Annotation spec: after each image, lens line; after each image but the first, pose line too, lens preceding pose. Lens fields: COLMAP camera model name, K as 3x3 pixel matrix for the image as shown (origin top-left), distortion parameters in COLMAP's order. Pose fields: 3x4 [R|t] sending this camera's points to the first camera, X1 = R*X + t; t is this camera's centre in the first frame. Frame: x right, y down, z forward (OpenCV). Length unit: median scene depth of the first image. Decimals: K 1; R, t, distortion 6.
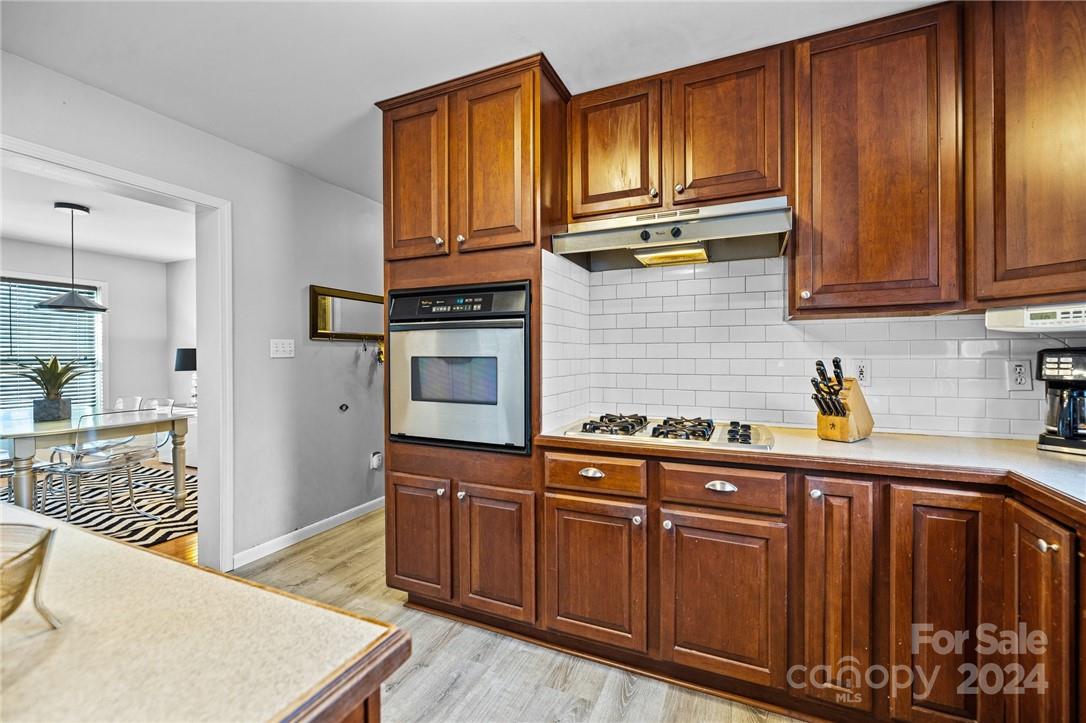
lens RADIAL K [[456.9, 0, 540.7], [0, 456.9, 357.2], [0, 0, 1]] dist [-0.001948, 0.000297]
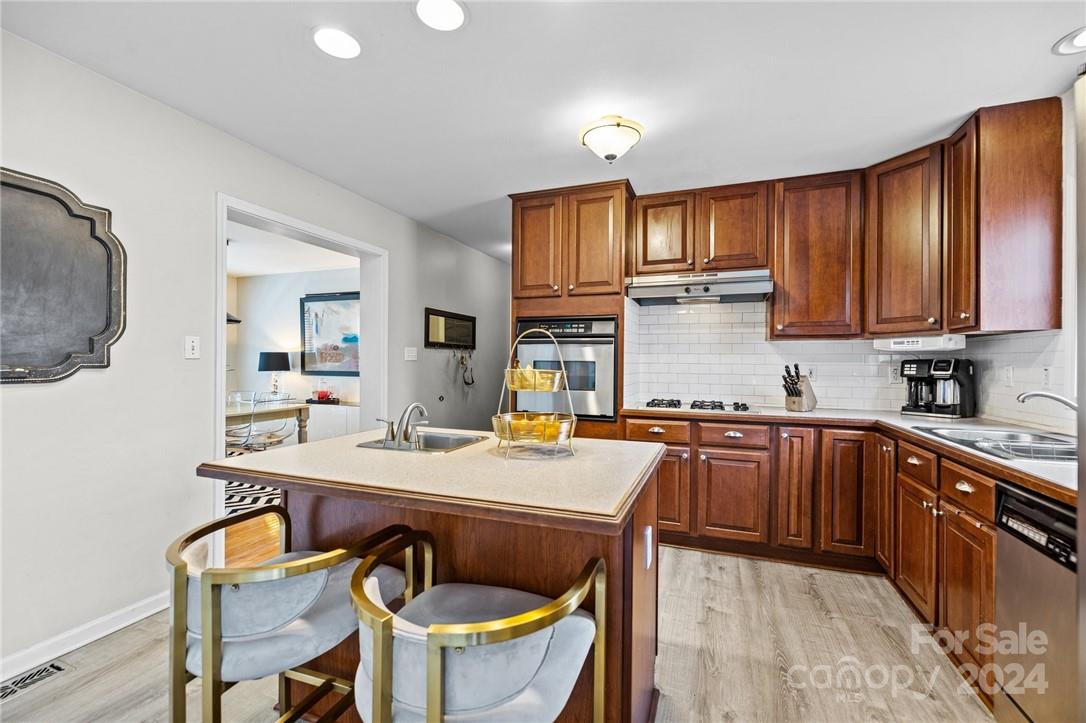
lens RADIAL K [[456.9, 0, 542.2], [0, 456.9, 363.1], [0, 0, 1]] dist [-0.001948, 0.000297]
pose [[0.998115, 0.010354, 0.060490, -0.403450], [-0.010255, 0.999946, -0.001951, 0.011017], [-0.060507, 0.001327, 0.998167, -0.644402]]
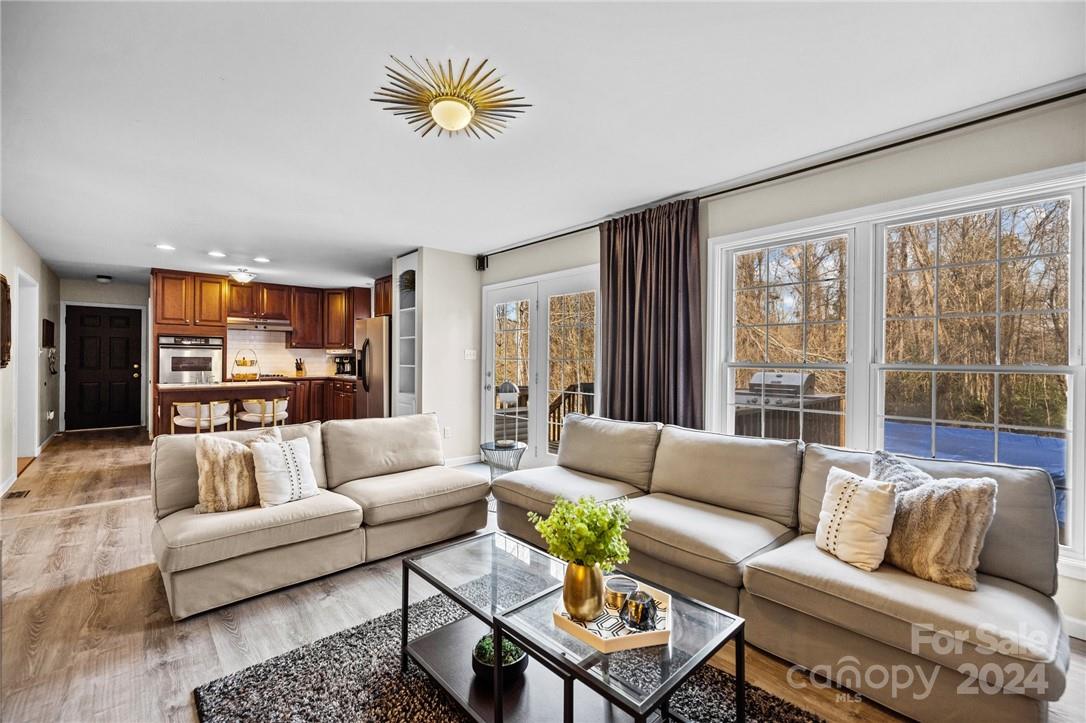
lens RADIAL K [[456.9, 0, 543.4], [0, 456.9, 363.4], [0, 0, 1]] dist [-0.001948, 0.000297]
pose [[0.395693, -0.003141, 0.918378, -2.426013], [-0.003519, 0.999982, 0.004937, 0.021642], [-0.918376, -0.005185, 0.395674, -2.856001]]
